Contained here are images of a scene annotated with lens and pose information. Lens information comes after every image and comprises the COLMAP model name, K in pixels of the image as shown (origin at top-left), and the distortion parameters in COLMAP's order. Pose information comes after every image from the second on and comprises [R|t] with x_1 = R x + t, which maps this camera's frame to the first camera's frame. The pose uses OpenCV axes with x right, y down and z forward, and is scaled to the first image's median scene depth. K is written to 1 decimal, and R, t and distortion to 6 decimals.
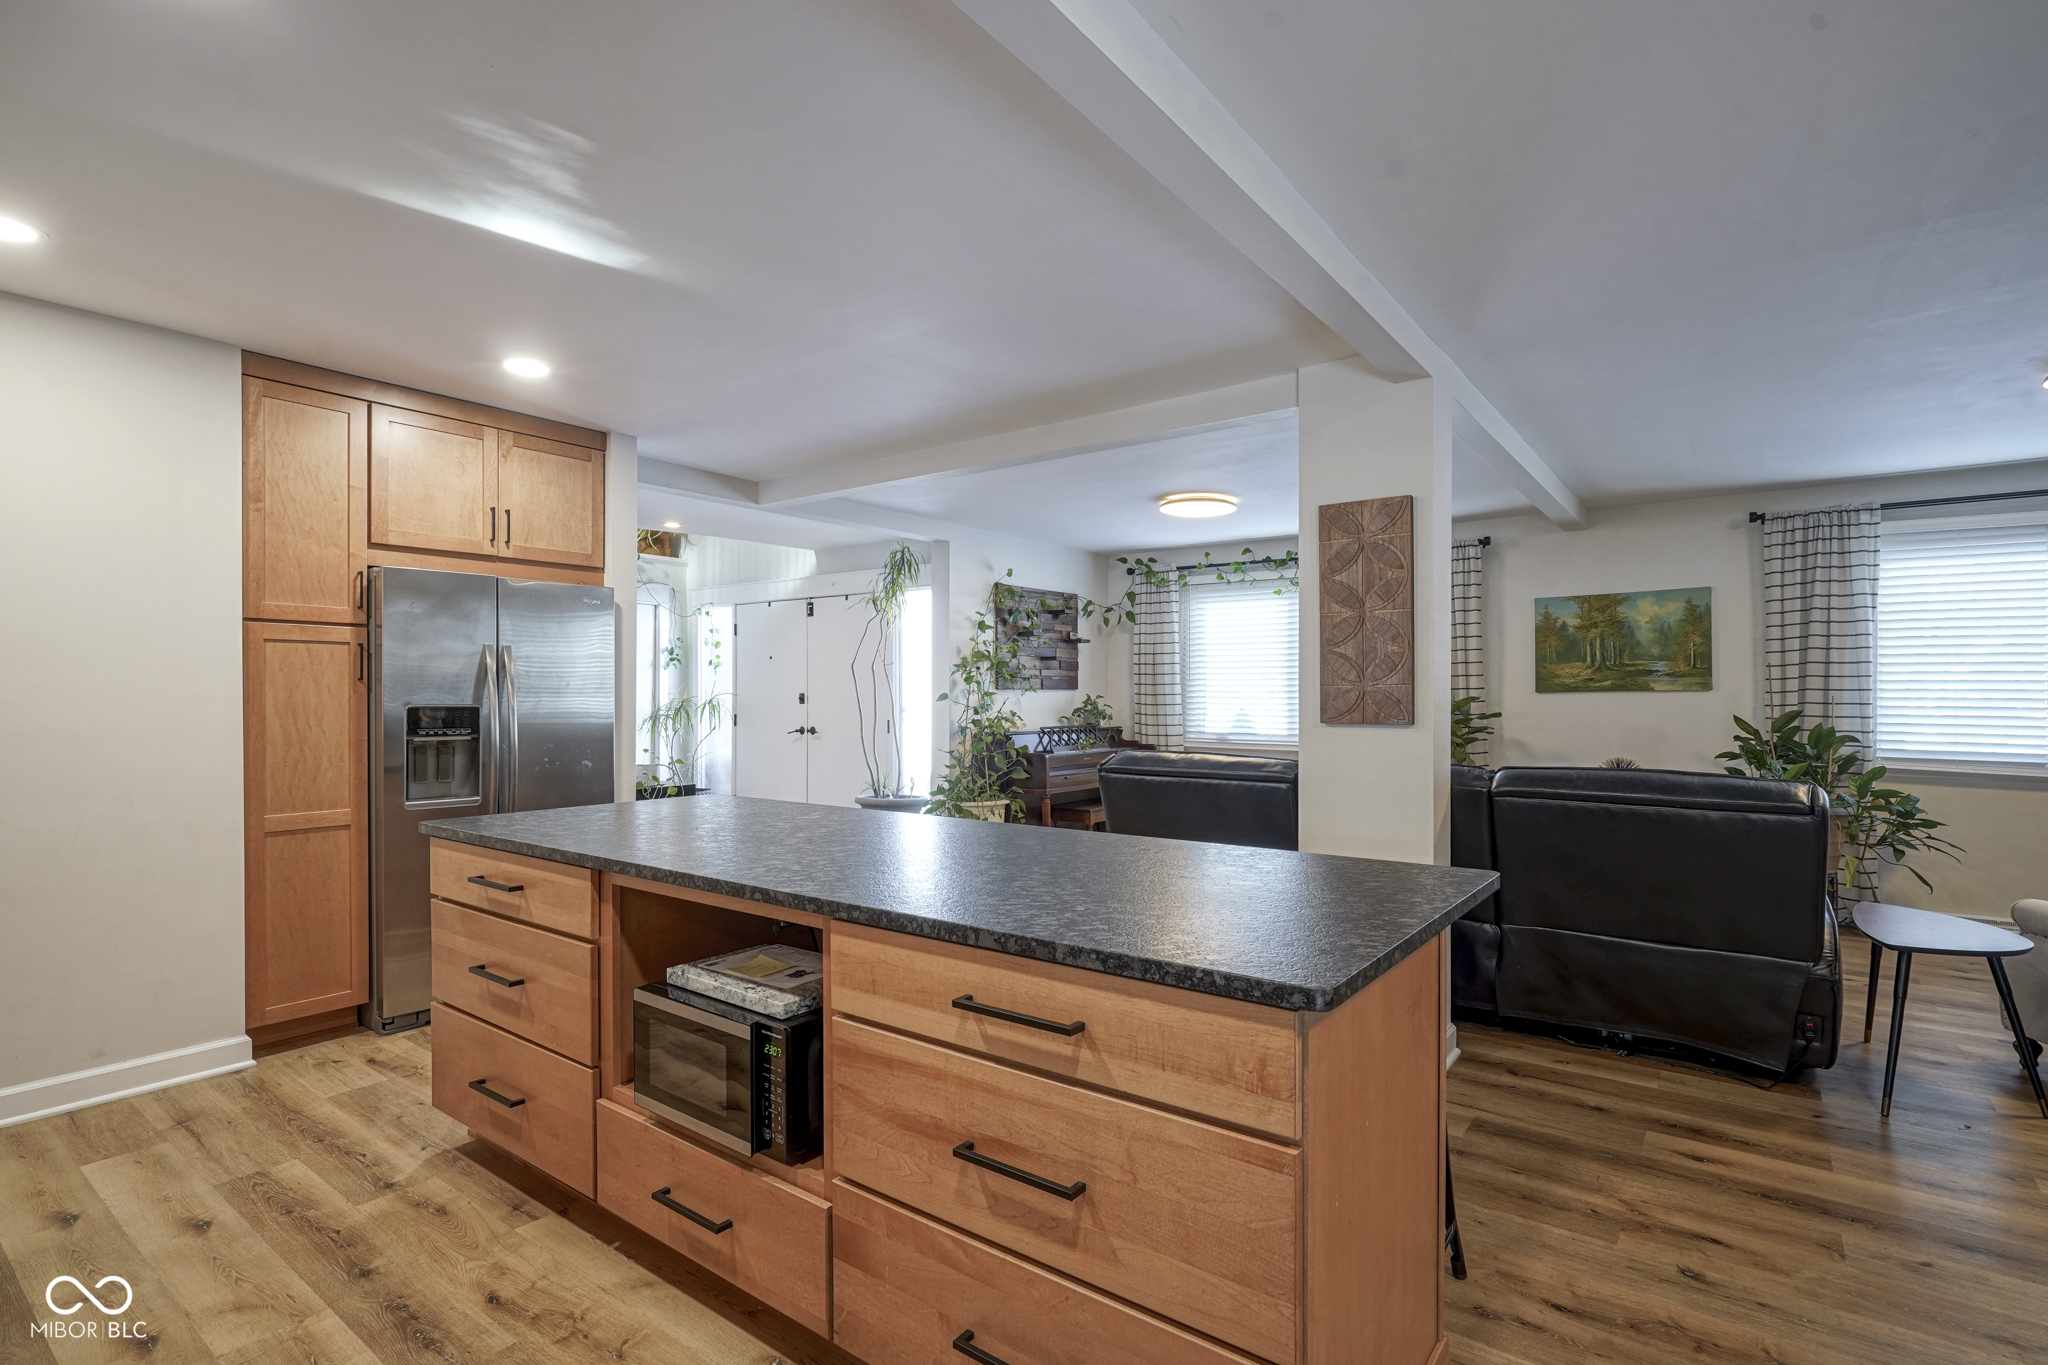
lens RADIAL K [[961.0, 0, 1023.1], [0, 961.0, 684.5], [0, 0, 1]] dist [-0.001379, 0.000373]
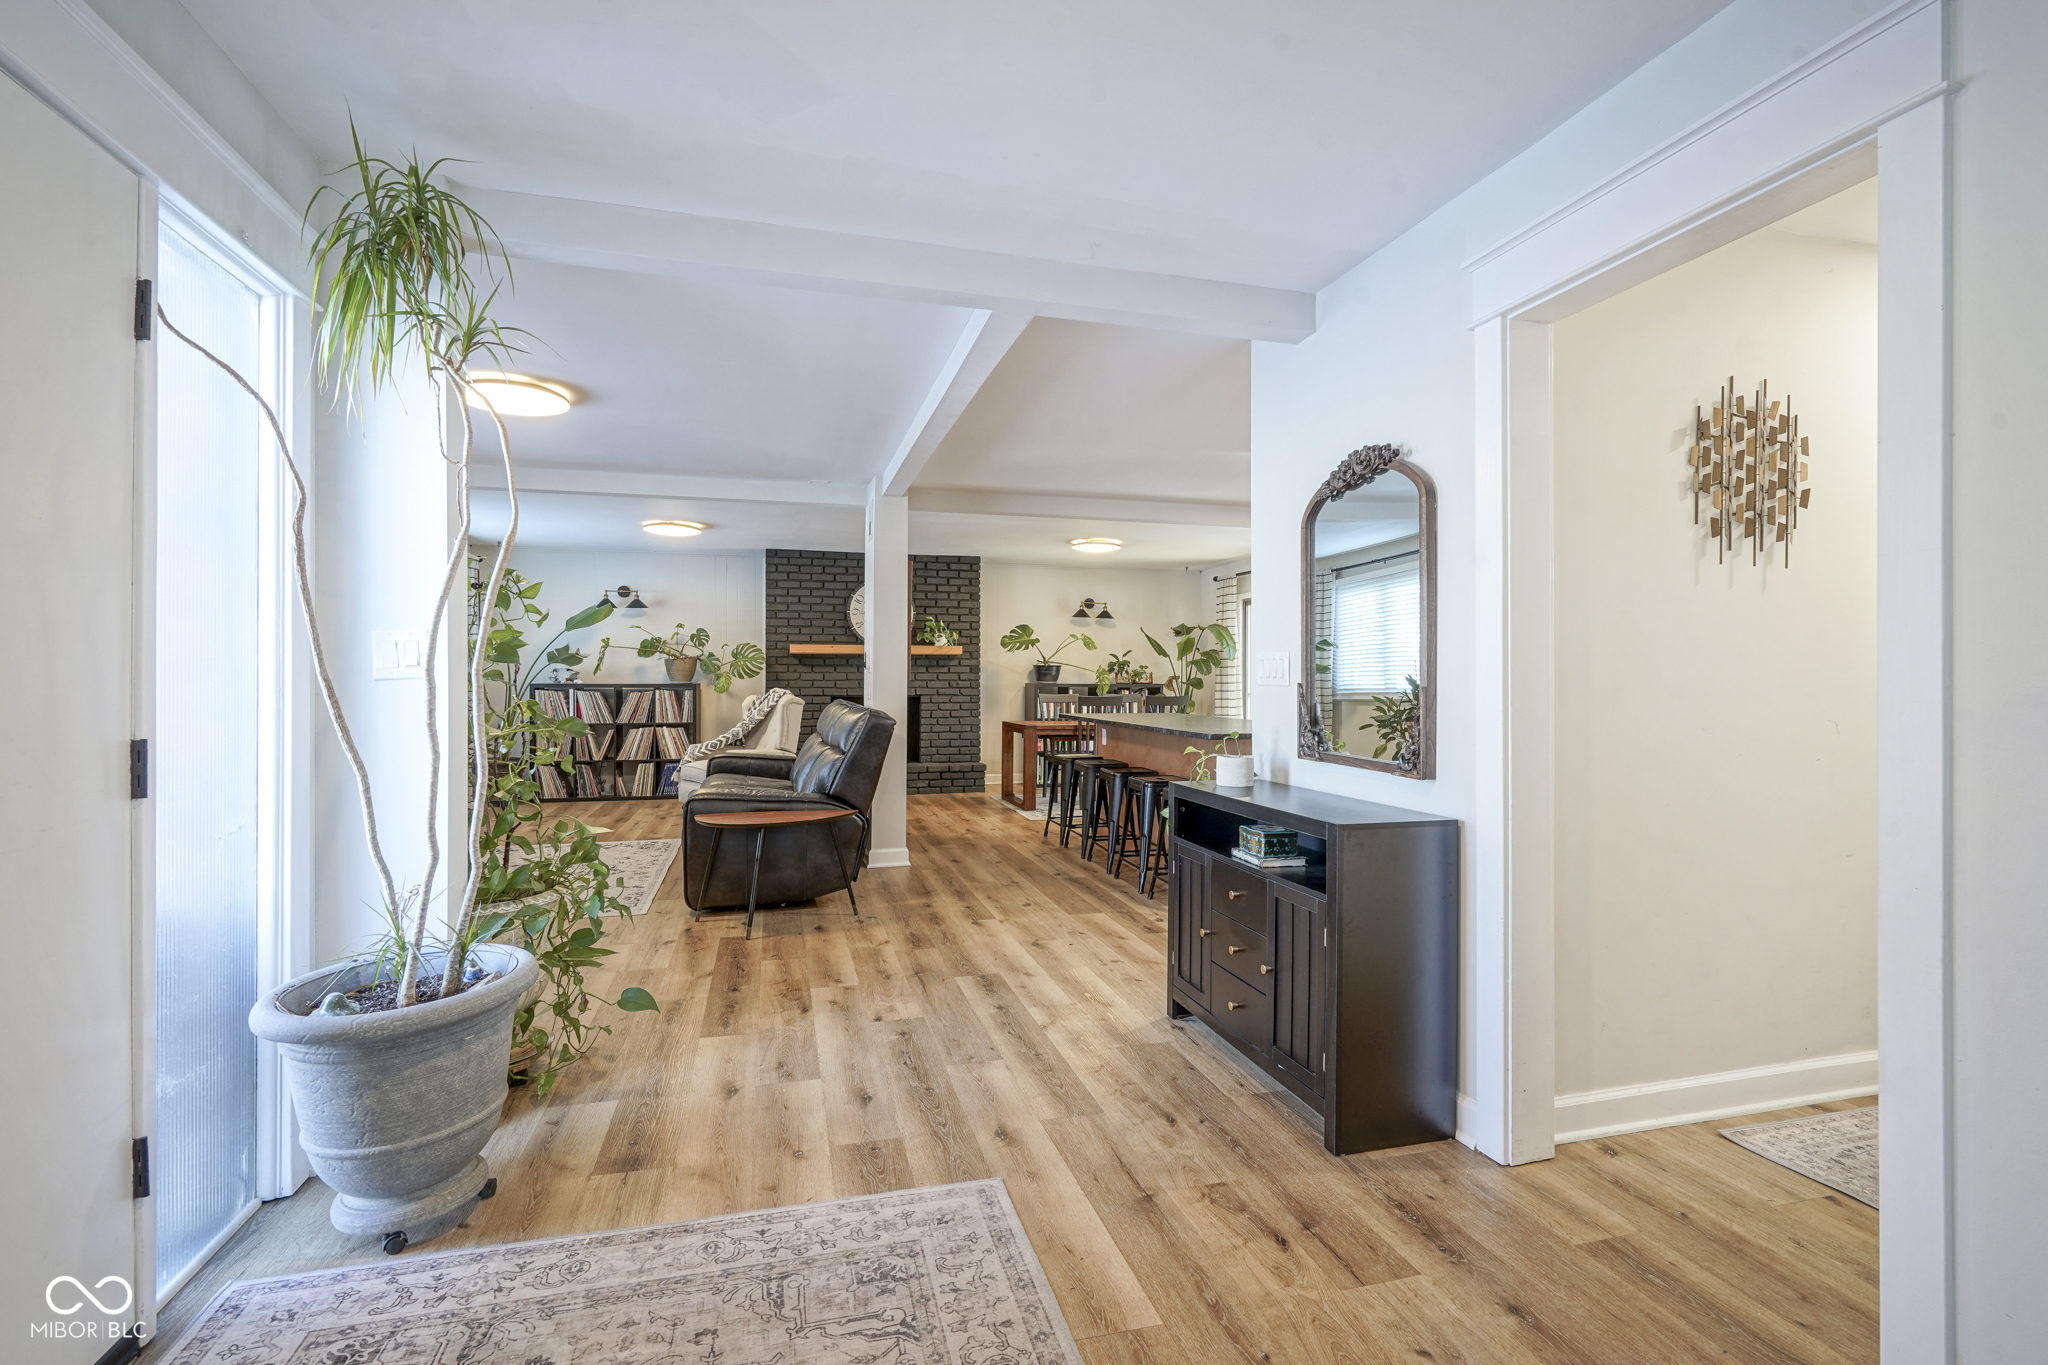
lens RADIAL K [[961.0, 0, 1023.0], [0, 961.0, 679.4], [0, 0, 1]] dist [-0.001379, 0.000373]
pose [[-0.792856, 0.001023, 0.609408, -0.906538], [0.002757, 0.999994, 0.001909, 0.031055], [-0.609402, 0.003193, -0.792855, 1.871239]]
